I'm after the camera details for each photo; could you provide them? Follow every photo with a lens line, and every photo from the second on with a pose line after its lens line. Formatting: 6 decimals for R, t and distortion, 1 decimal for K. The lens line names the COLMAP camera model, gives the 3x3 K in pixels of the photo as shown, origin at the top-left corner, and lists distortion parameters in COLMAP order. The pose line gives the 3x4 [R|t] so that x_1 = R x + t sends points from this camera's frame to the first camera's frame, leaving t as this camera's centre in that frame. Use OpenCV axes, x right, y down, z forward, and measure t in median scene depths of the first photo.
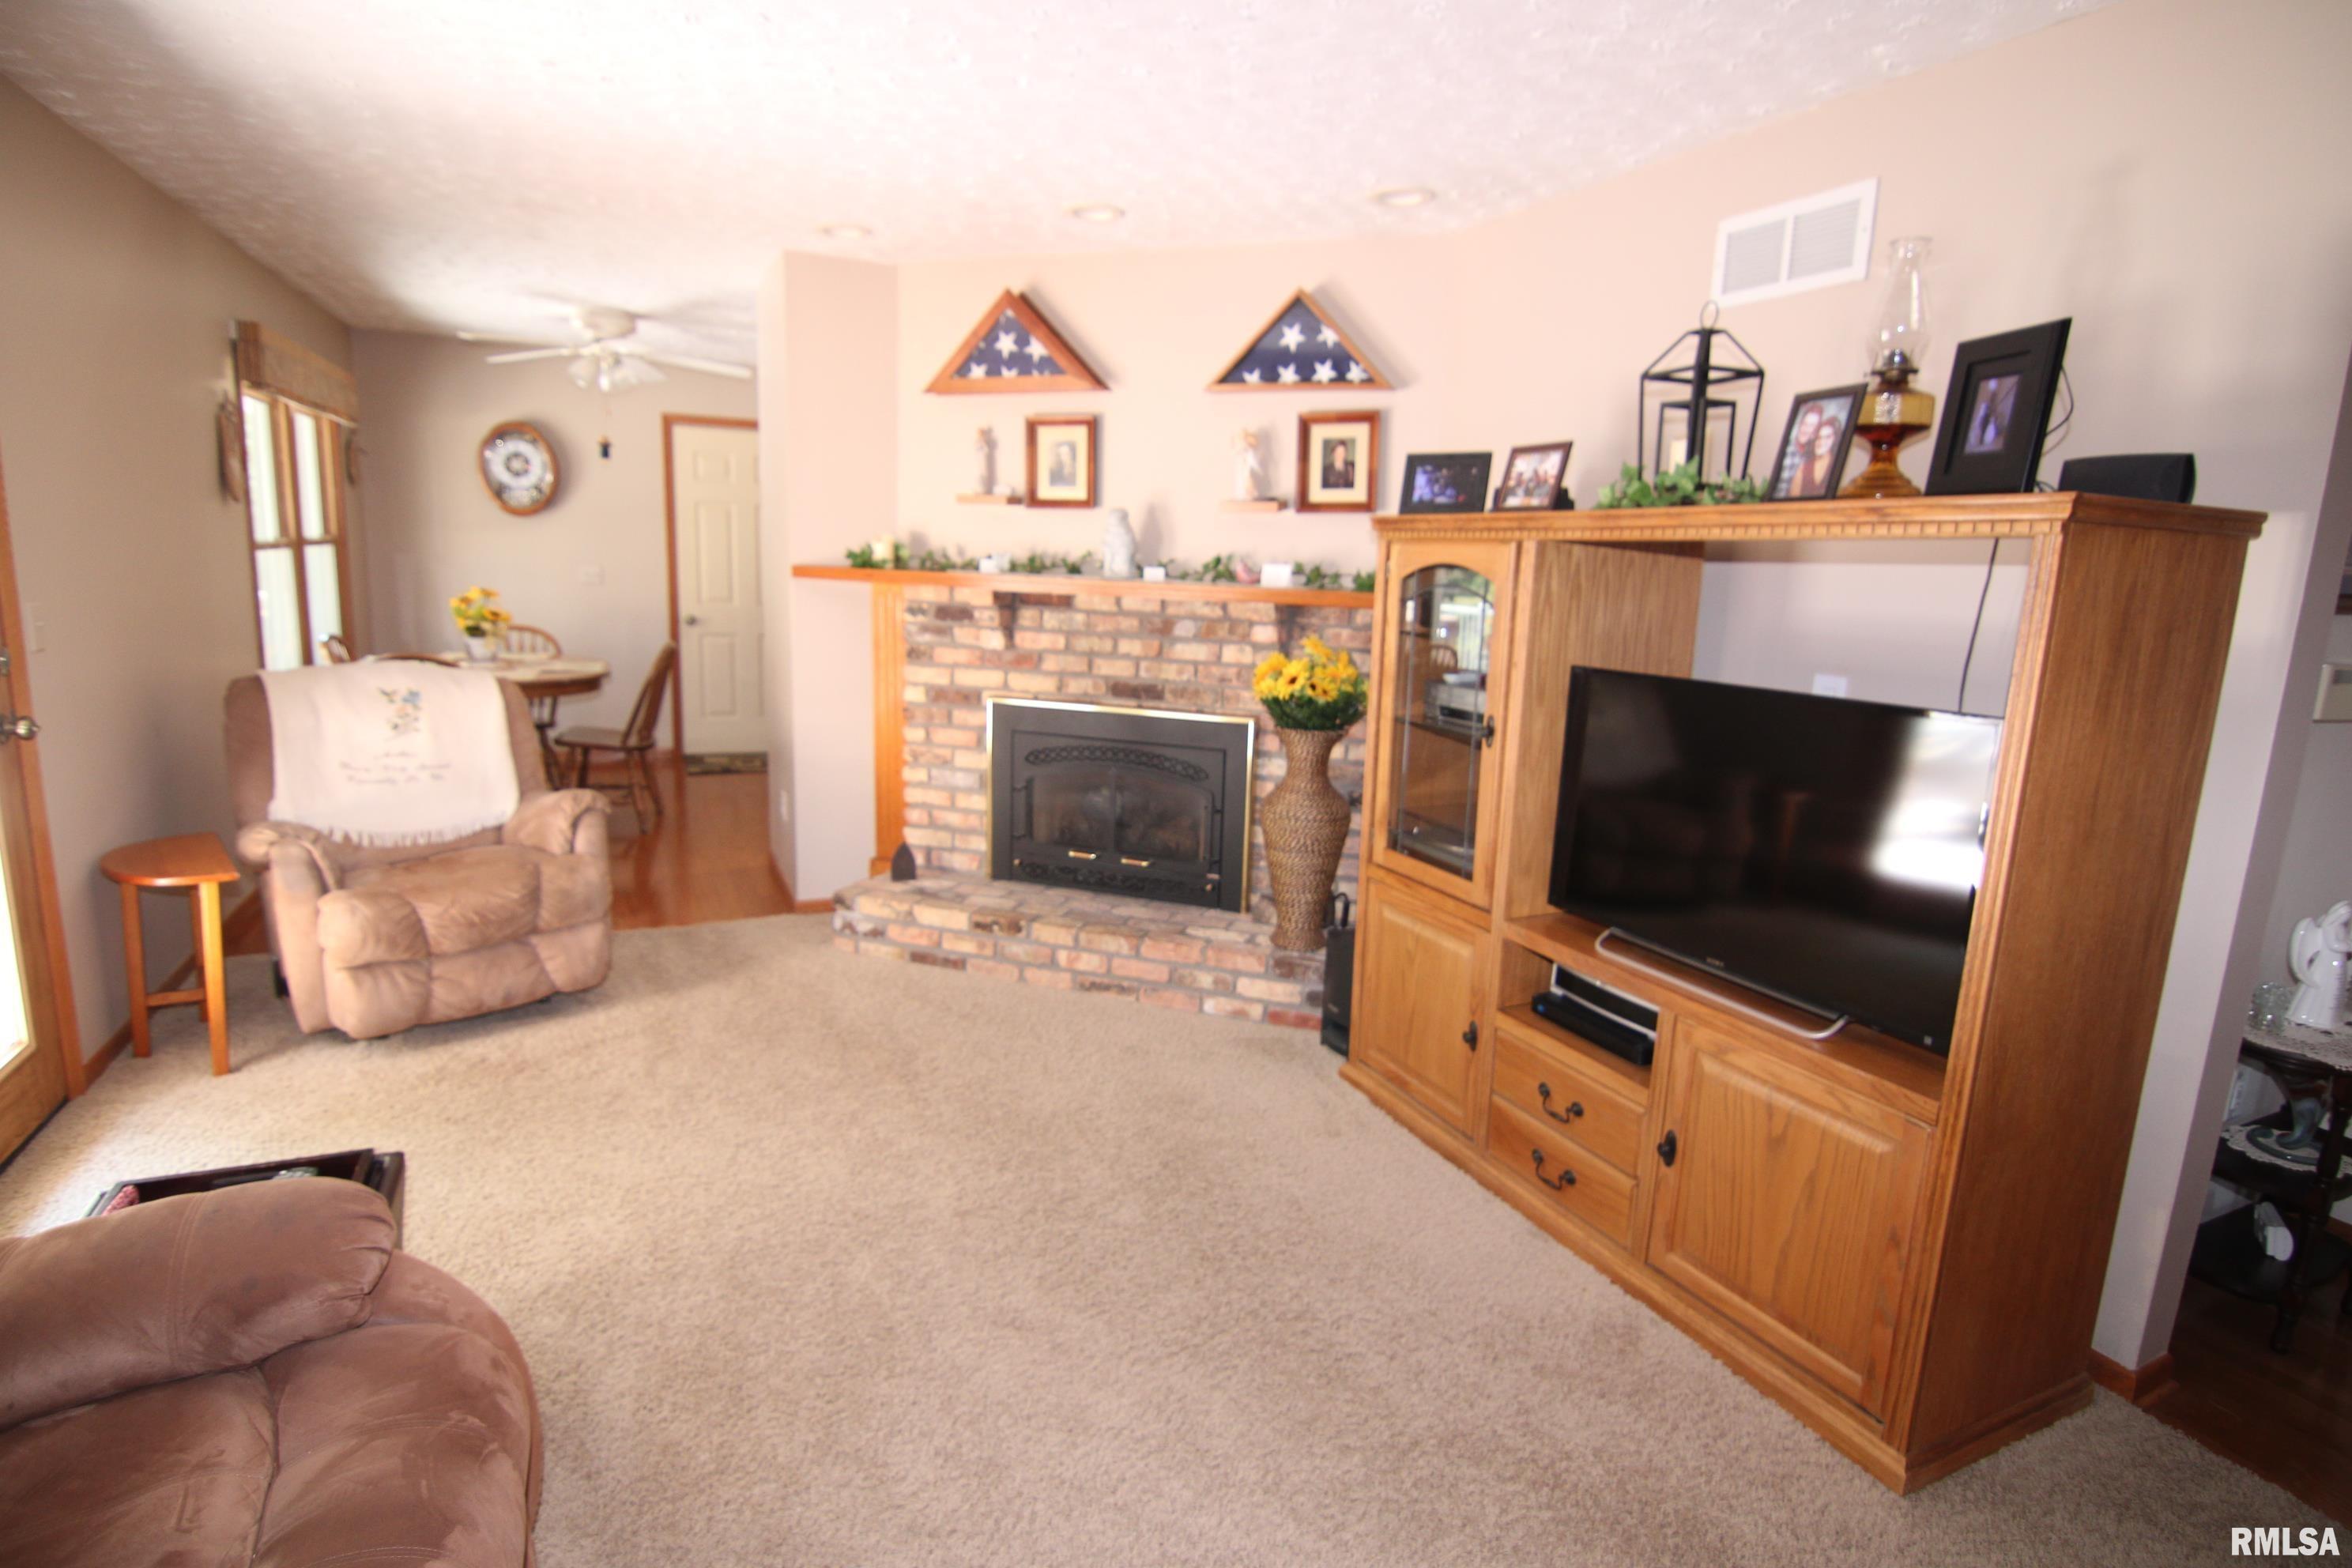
lens RADIAL K [[1228.8, 0, 1179.8], [0, 1228.8, 778.3], [0, 0, 1]] dist [-0.014941, -0.003344]
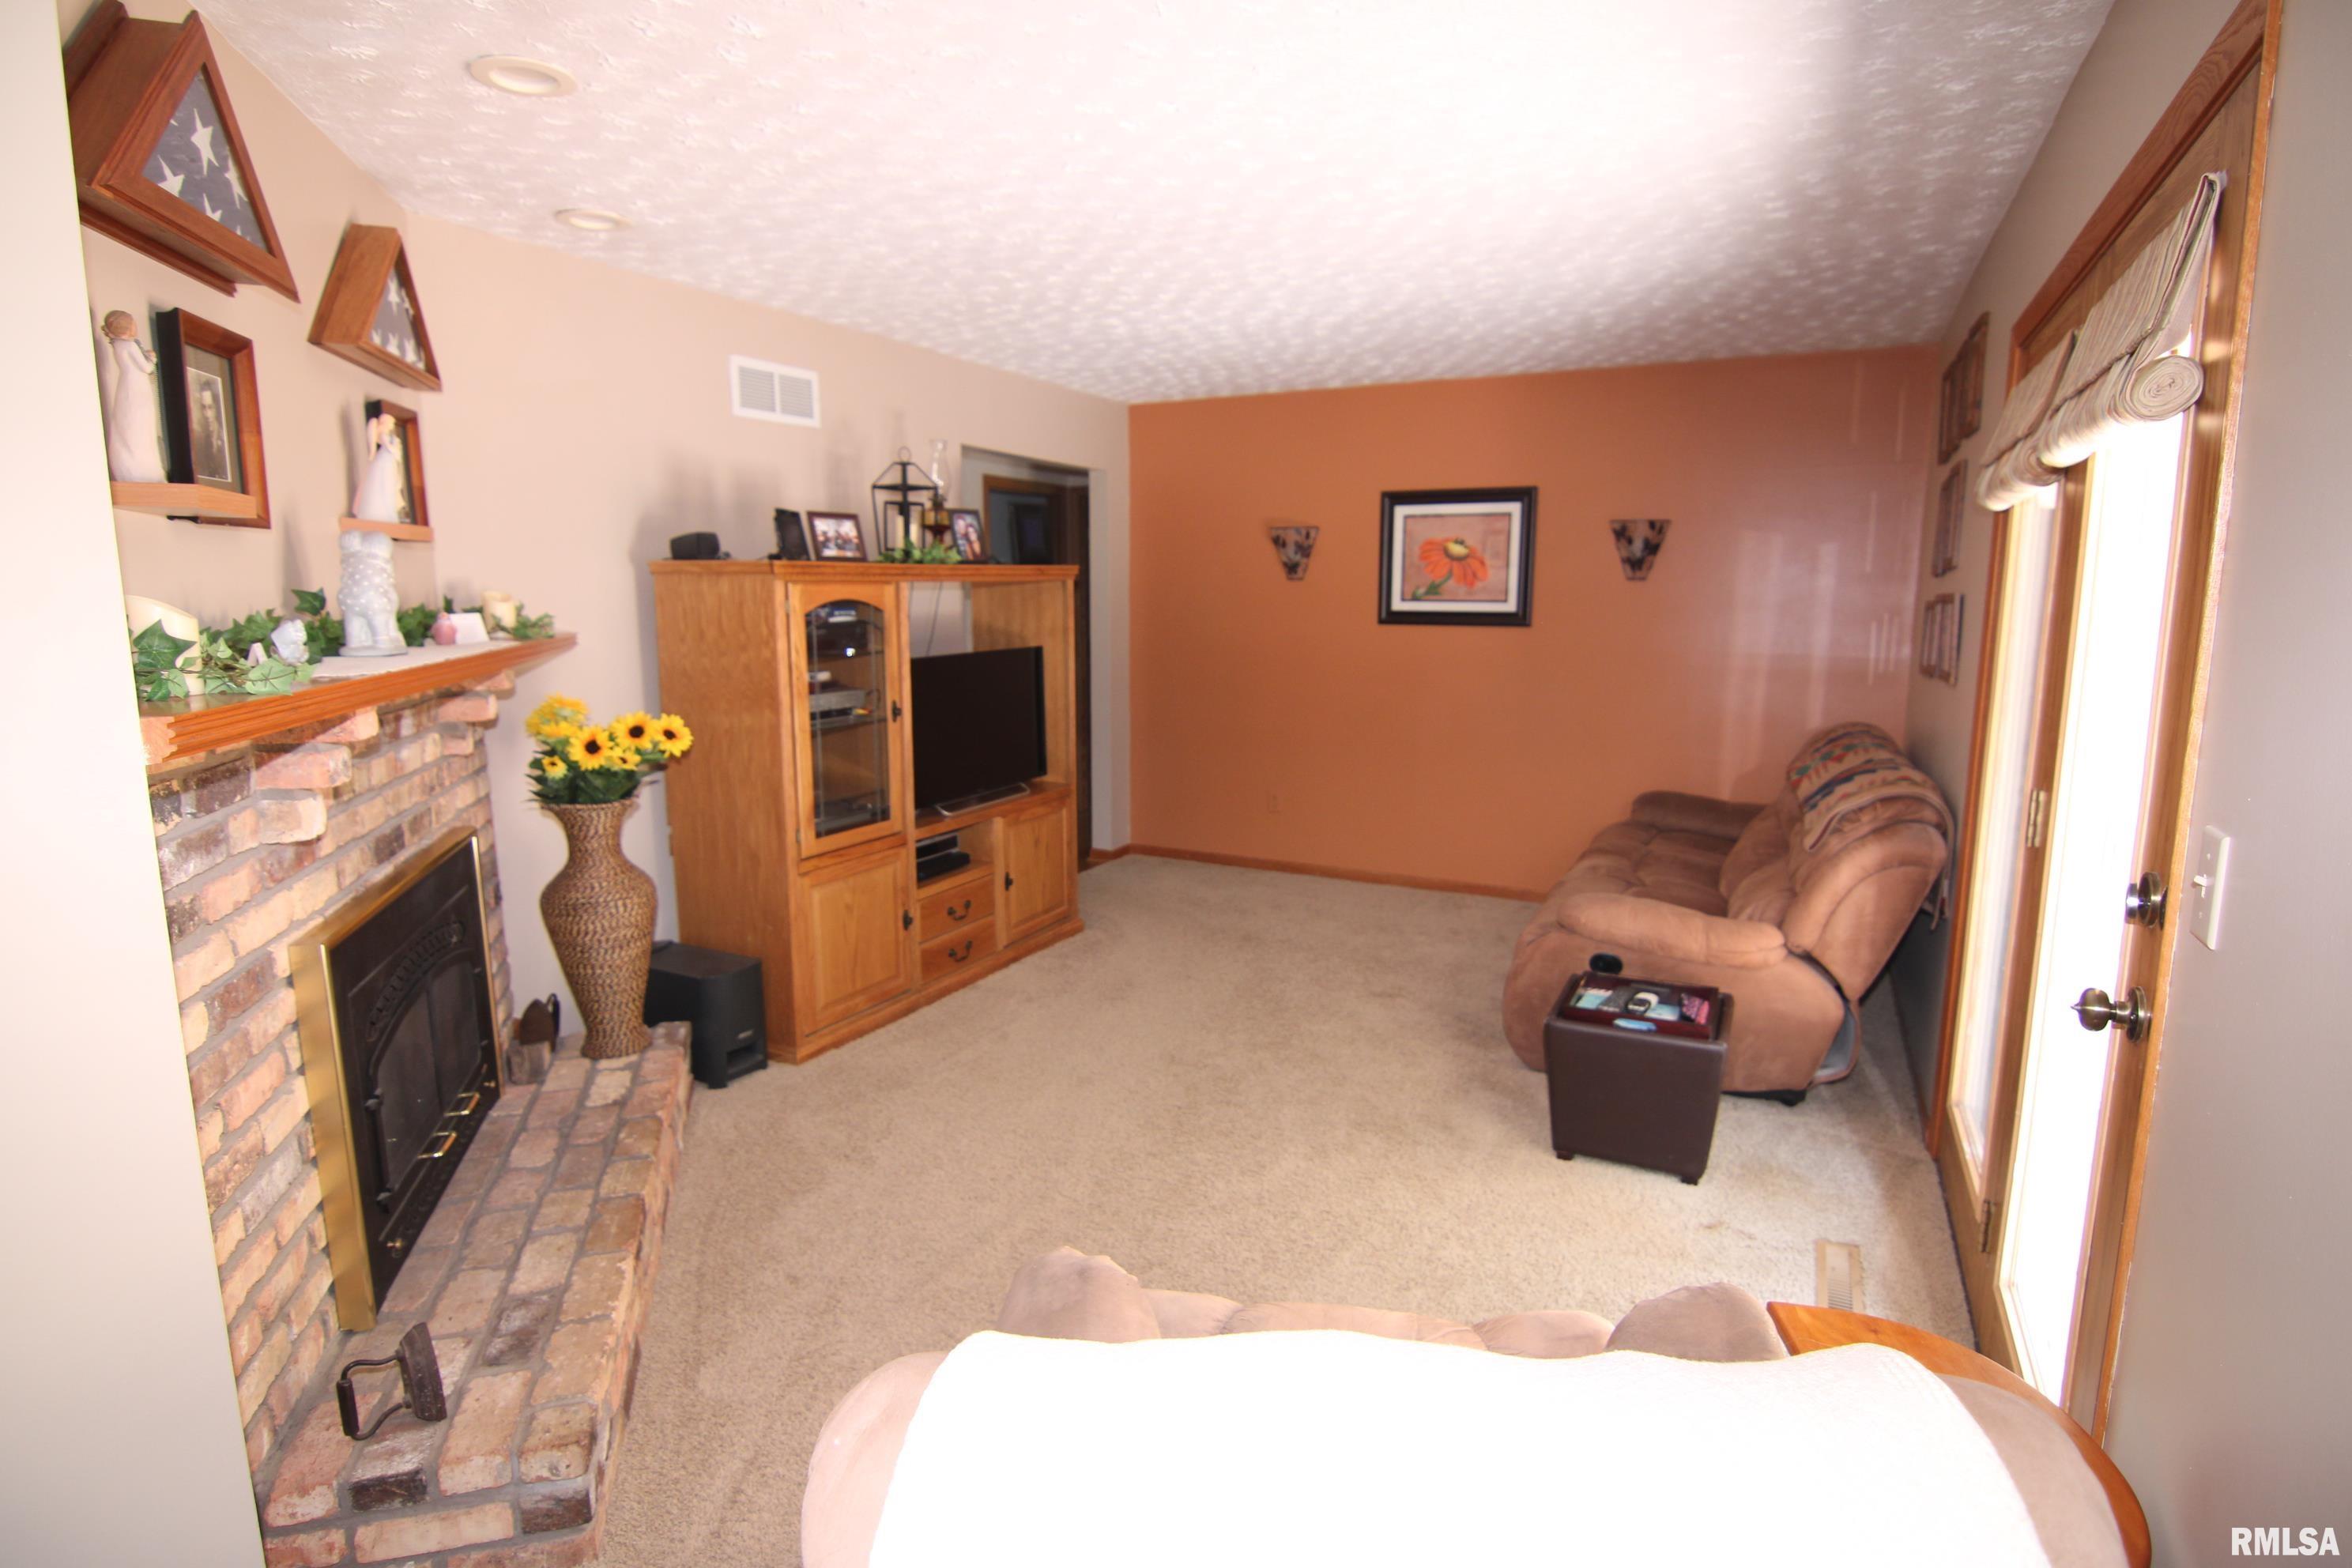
lens RADIAL K [[1228.8, 0, 1176.2], [0, 1228.8, 781.5], [0, 0, 1]] dist [-0.014941, -0.003344]
pose [[-0.622054, -0.156946, 0.767083, -1.090508], [0.123620, 0.947729, 0.294154, -0.346643], [-0.773154, 0.277807, -0.570137, 1.590068]]
